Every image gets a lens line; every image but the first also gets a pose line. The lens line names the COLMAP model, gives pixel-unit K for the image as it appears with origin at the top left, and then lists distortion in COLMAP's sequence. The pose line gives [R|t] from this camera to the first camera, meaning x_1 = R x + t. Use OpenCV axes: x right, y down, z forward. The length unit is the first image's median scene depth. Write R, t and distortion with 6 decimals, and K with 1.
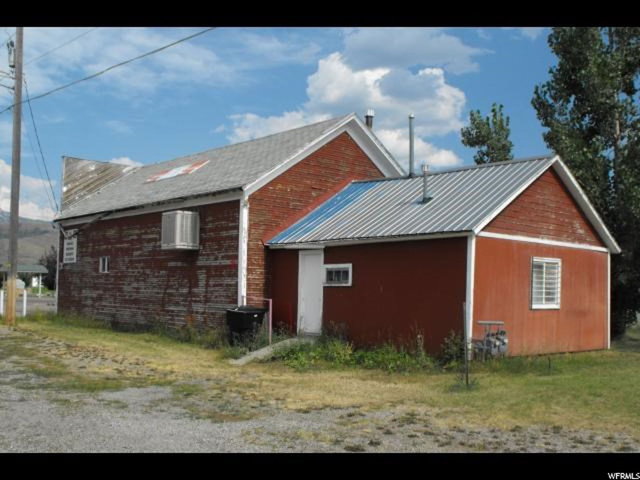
lens RADIAL K [[714.0, 0, 319.8], [0, 714.0, 264.1], [0, 0, 1]] dist [-0.131134, 0.010939]
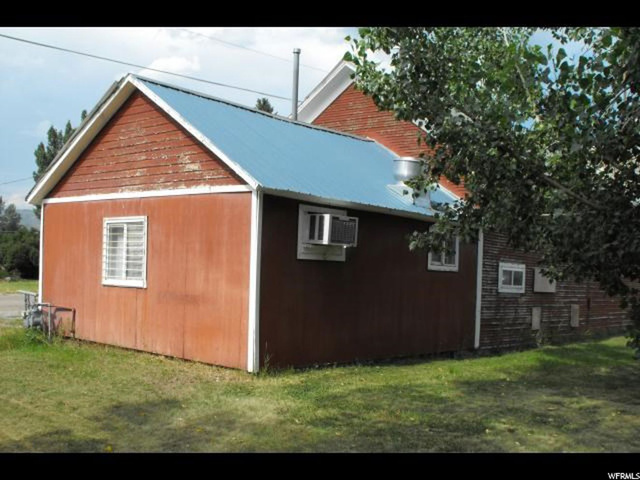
lens RADIAL K [[714.0, 0, 319.8], [0, 714.0, 264.1], [0, 0, 1]] dist [-0.131134, 0.010939]
pose [[0.129564, -0.005721, -0.991555, 1.067443], [0.017531, 0.999840, -0.003478, 0.046134], [0.991416, -0.016932, 0.129644, 1.088670]]
